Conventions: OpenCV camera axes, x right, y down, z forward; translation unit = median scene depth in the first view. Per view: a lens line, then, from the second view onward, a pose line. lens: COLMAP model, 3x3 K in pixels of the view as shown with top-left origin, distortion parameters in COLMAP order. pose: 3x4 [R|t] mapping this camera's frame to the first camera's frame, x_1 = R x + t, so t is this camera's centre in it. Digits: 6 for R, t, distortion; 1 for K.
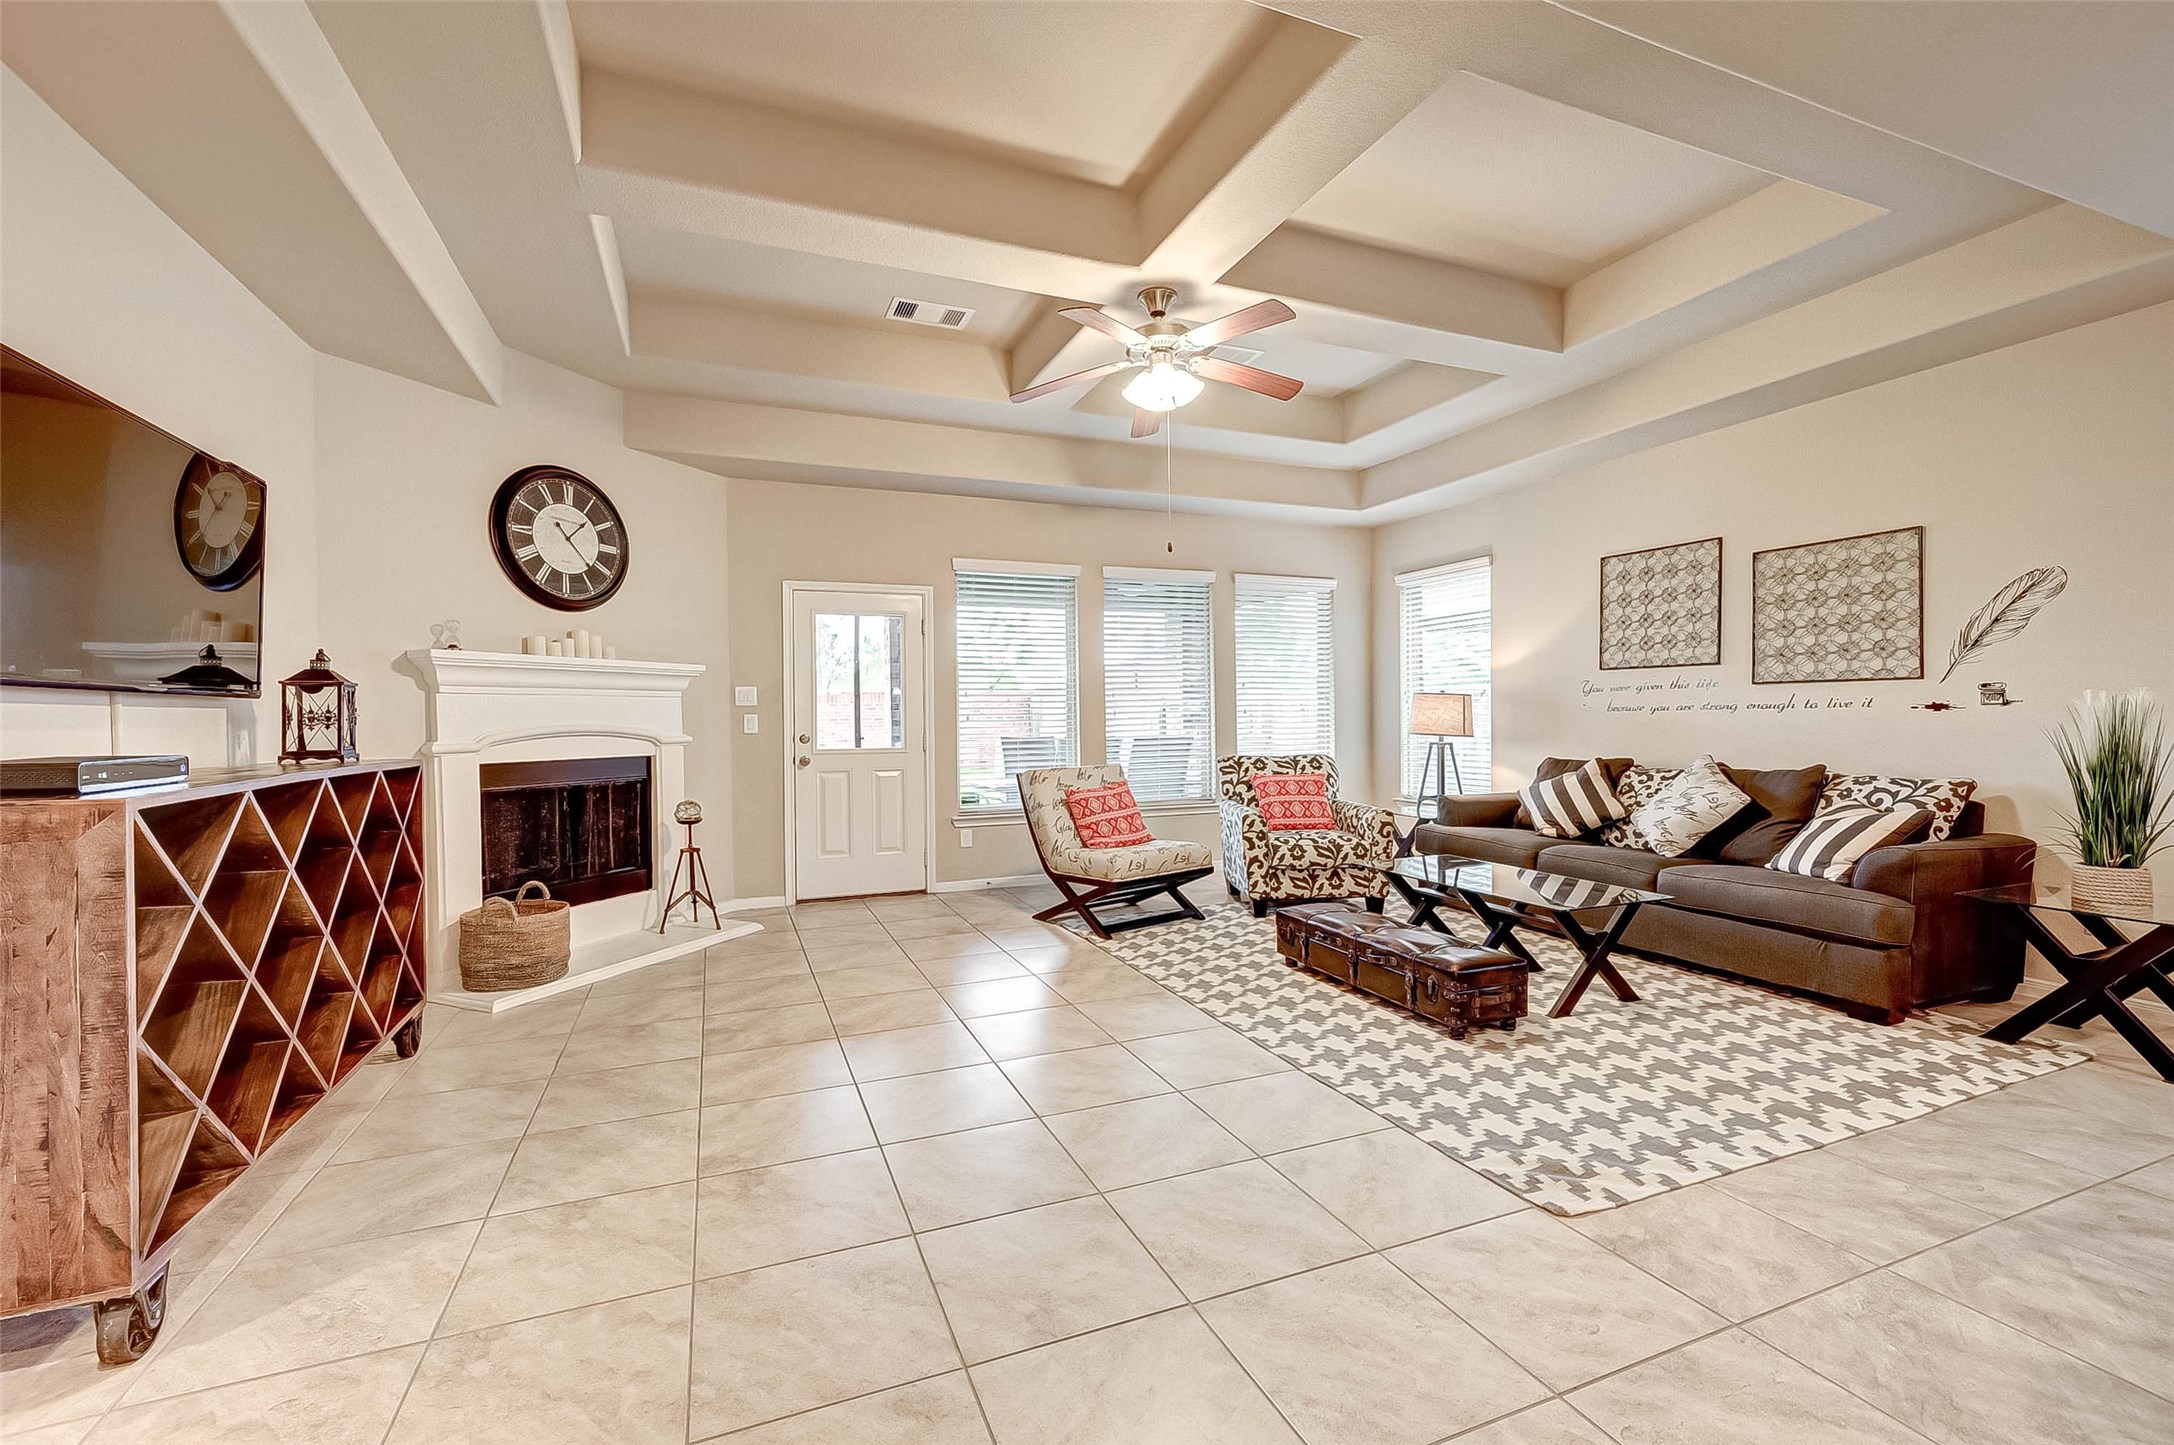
lens RADIAL K [[879.2, 0, 1124.4], [0, 879.2, 720.0], [0, 0, 1]] dist [0.003625, -0.000477]
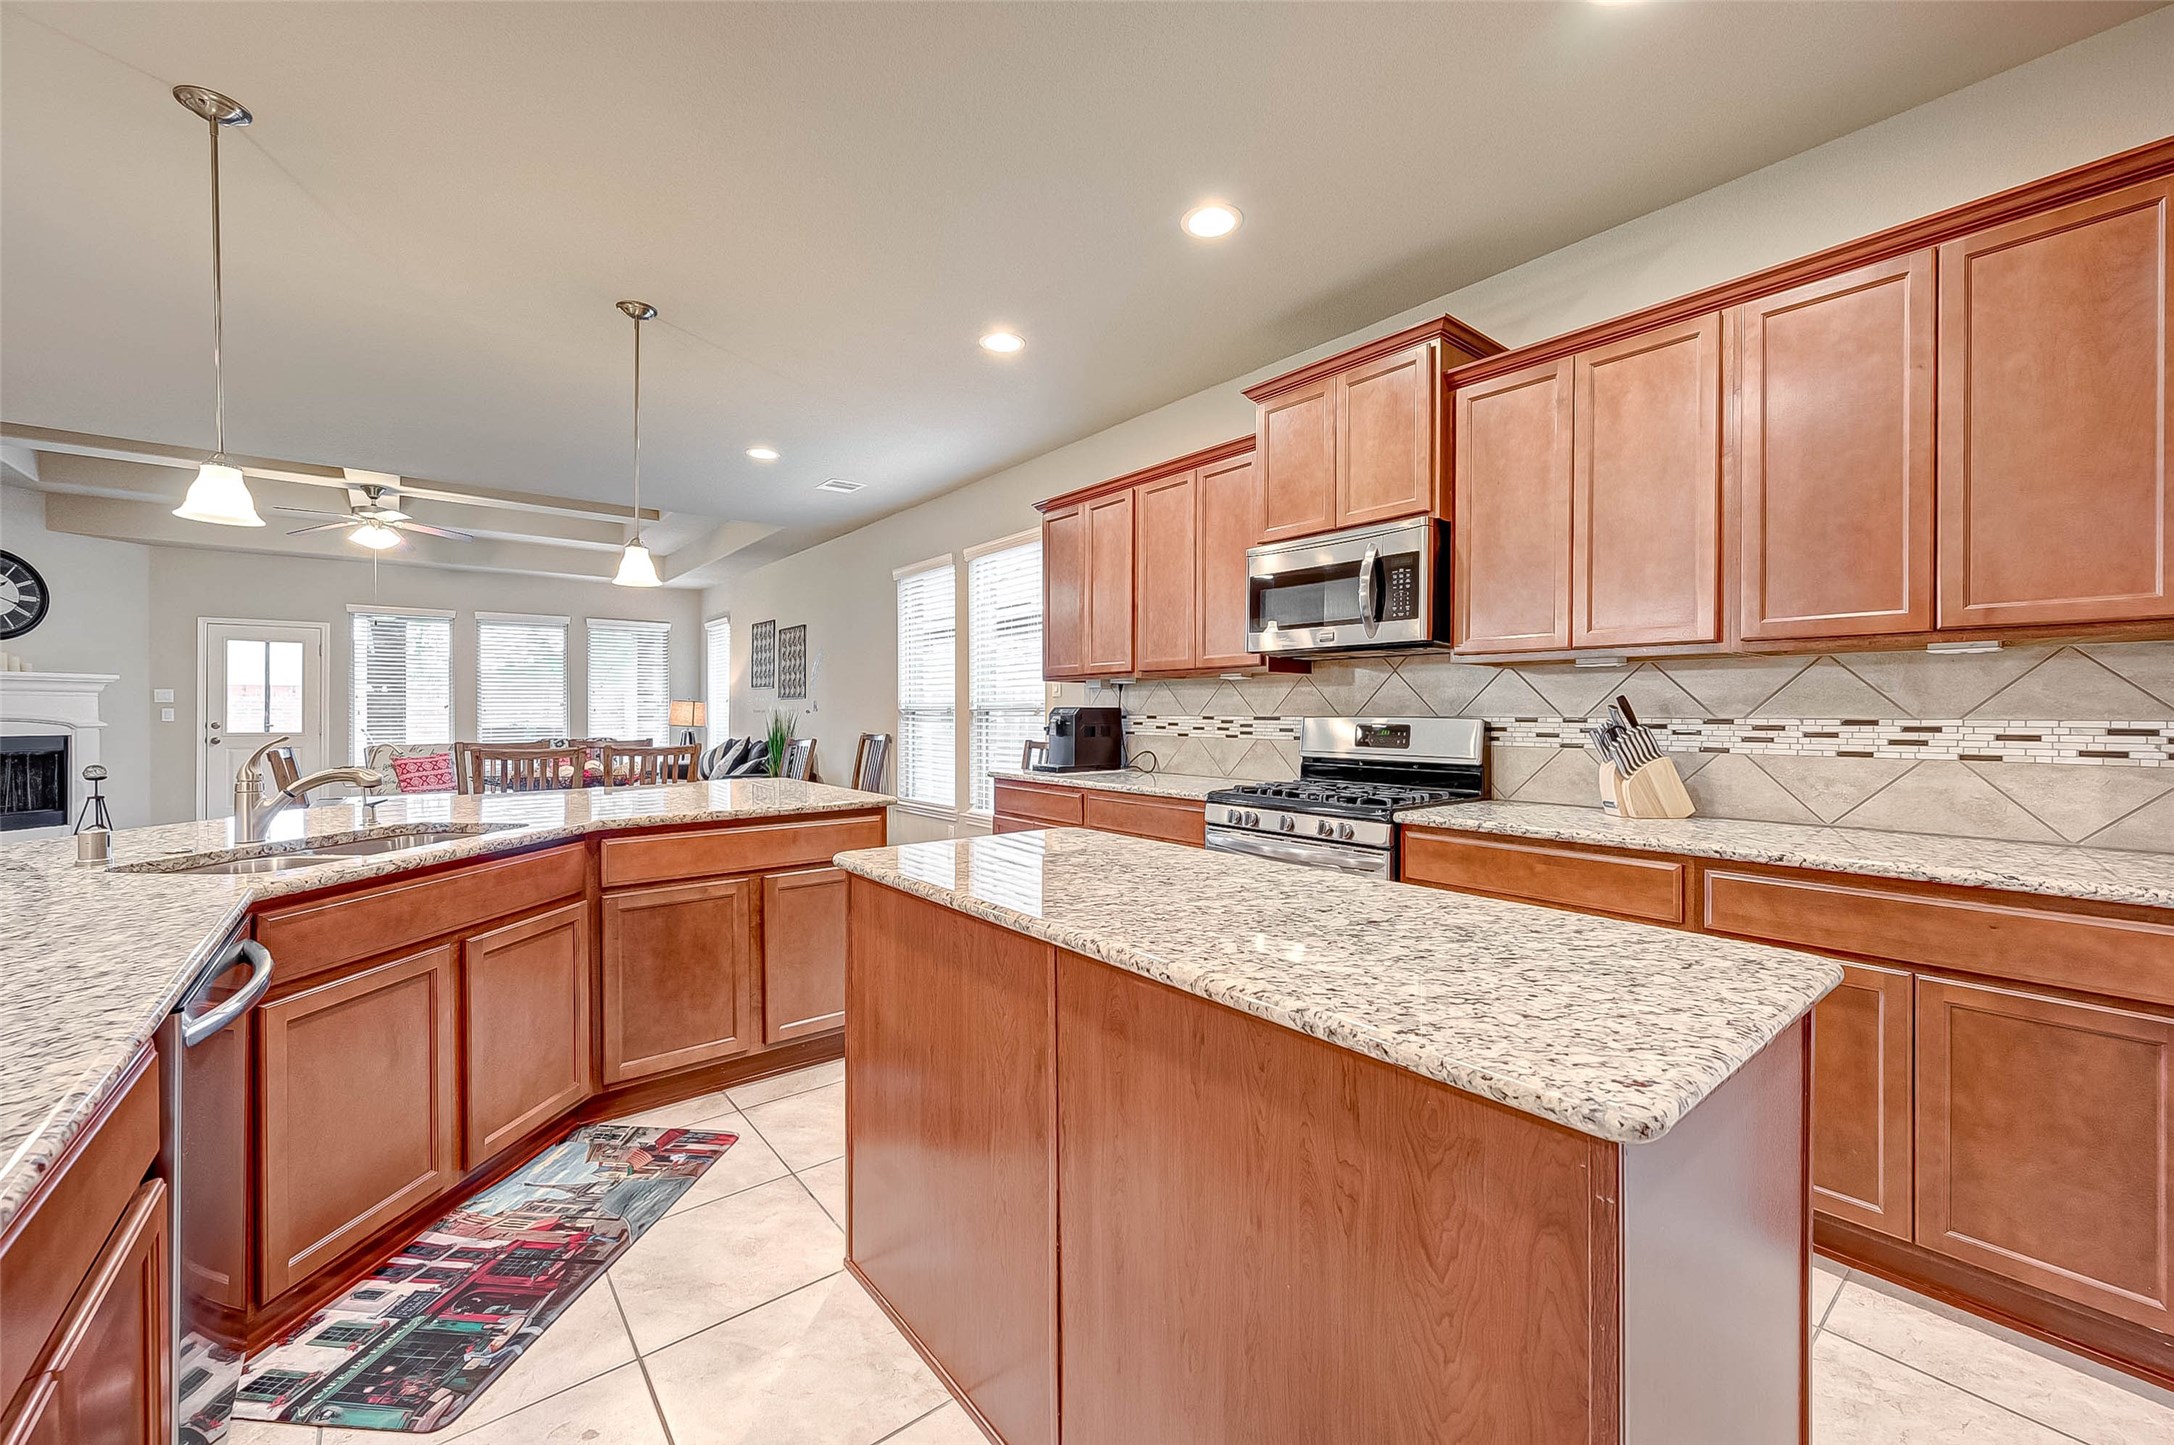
lens RADIAL K [[879.2, 0, 1096.2], [0, 879.2, 715.1], [0, 0, 1]] dist [0.003625, -0.000477]
pose [[0.970449, 0.010012, 0.241098, 0.880976], [-0.009254, 0.999948, -0.004276, -0.004206], [-0.241128, 0.001918, 0.970491, -0.972271]]
